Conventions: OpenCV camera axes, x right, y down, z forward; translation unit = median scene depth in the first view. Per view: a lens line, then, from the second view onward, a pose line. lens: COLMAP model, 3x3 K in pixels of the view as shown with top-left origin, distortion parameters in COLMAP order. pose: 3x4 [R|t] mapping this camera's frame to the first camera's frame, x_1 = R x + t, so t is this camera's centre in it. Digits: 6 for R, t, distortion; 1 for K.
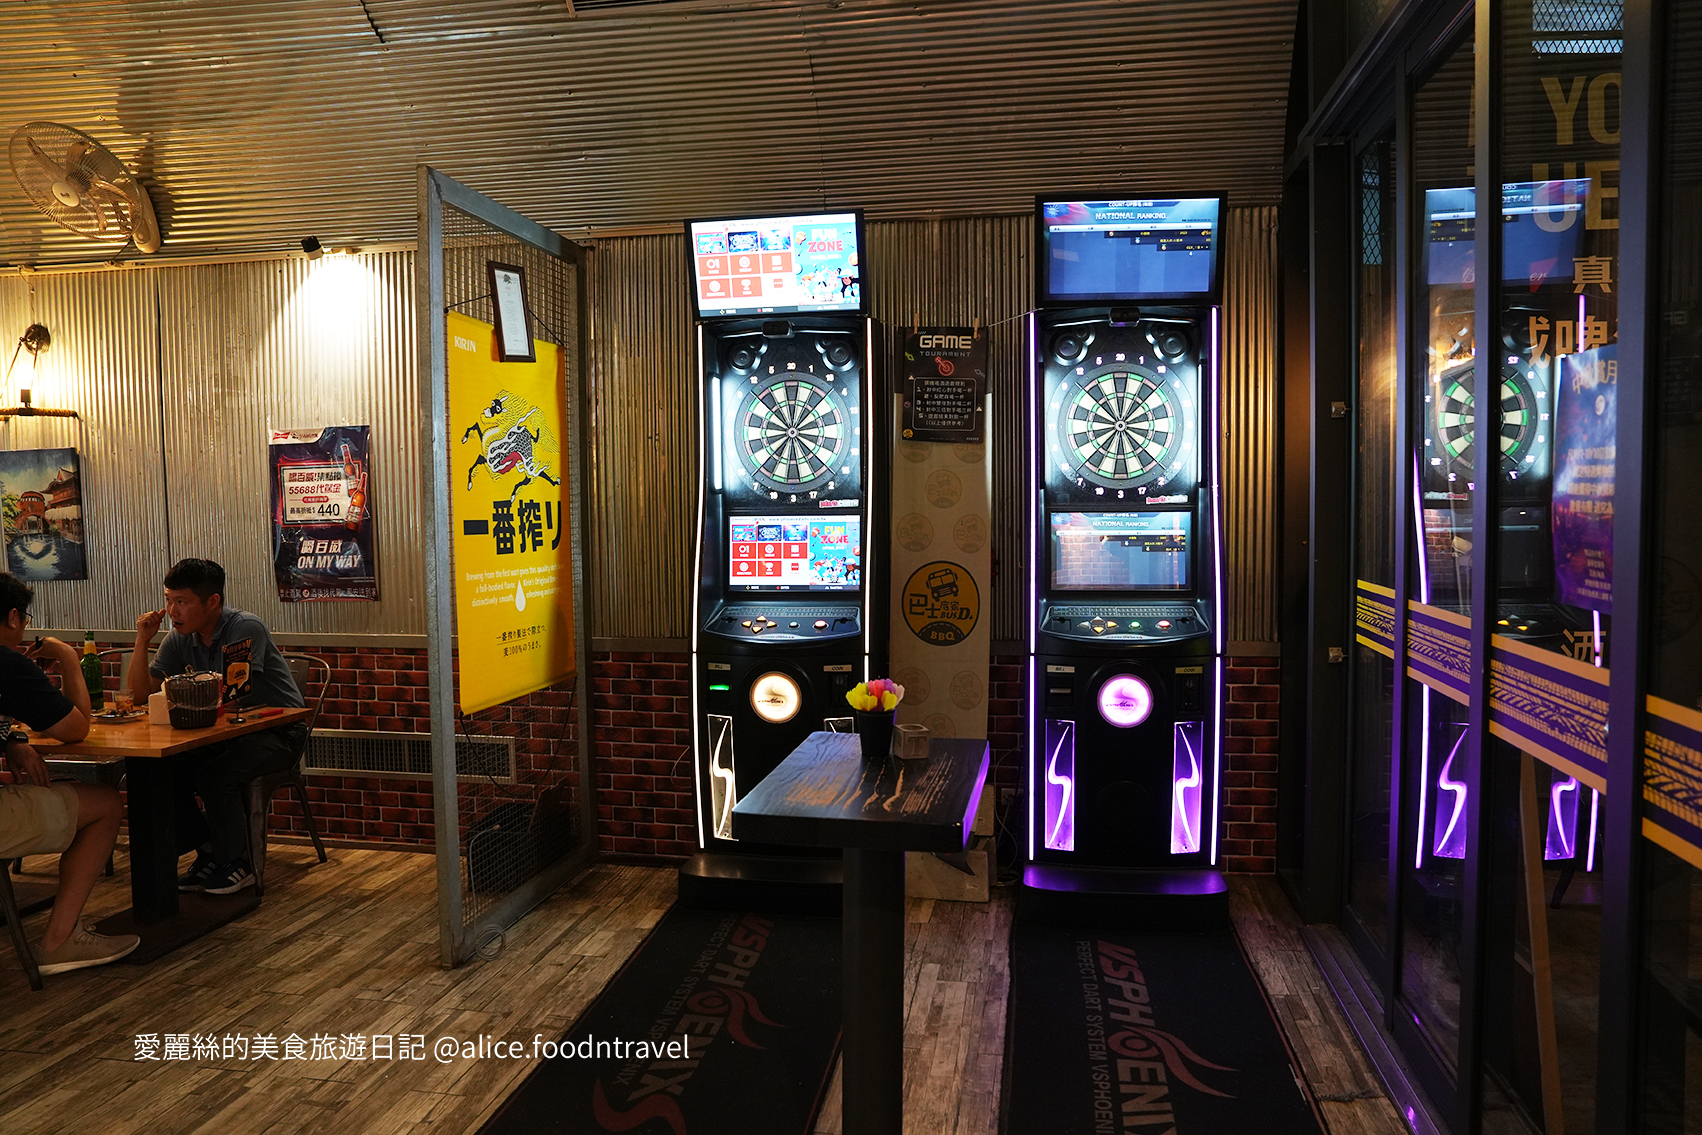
lens RADIAL K [[1189.2, 0, 850.8], [0, 1189.2, 572.3], [0, 0, 1]] dist [-0.094161, 0.083039]
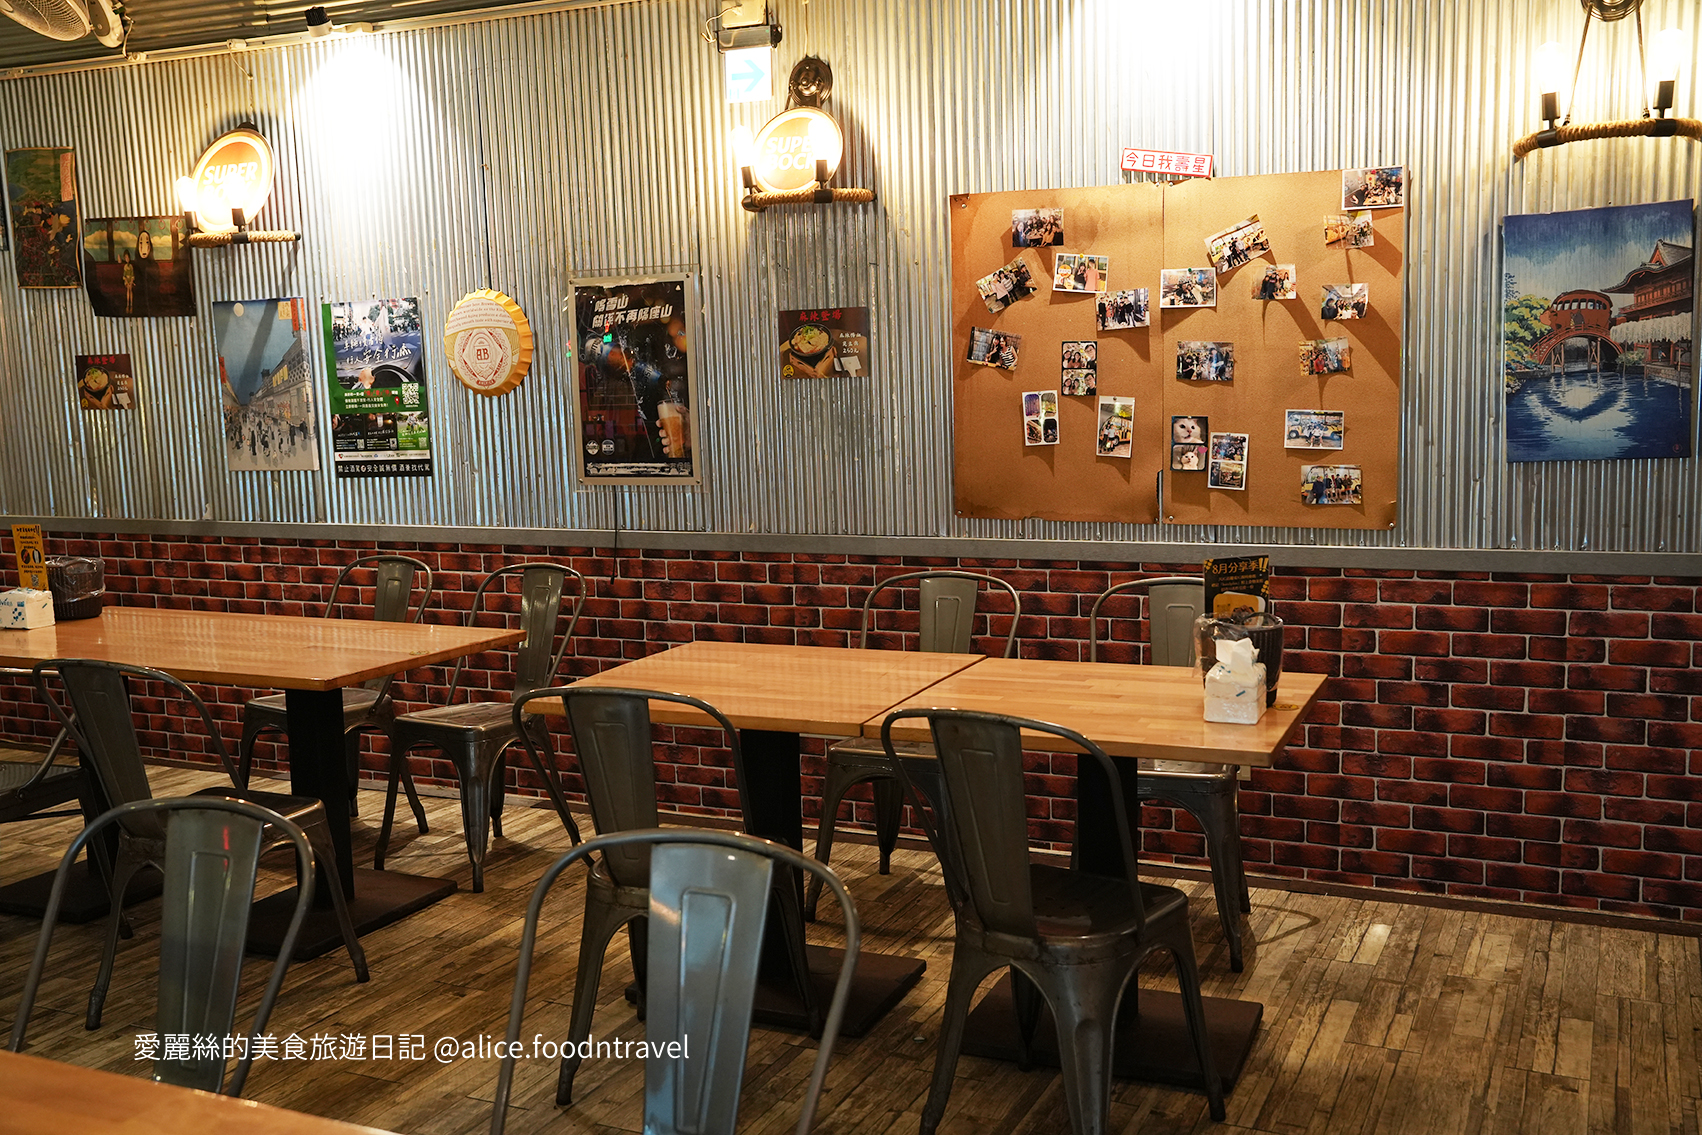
lens RADIAL K [[1676.8, 0, 848.5], [0, 1676.8, 569.3], [0, 0, 1]] dist [0.005773, 0.000000]
pose [[0.970691, 0.004631, -0.240286, -0.843774], [0.013578, 0.997161, 0.074067, -0.004637], [0.239947, -0.075159, 0.967872, 0.175520]]
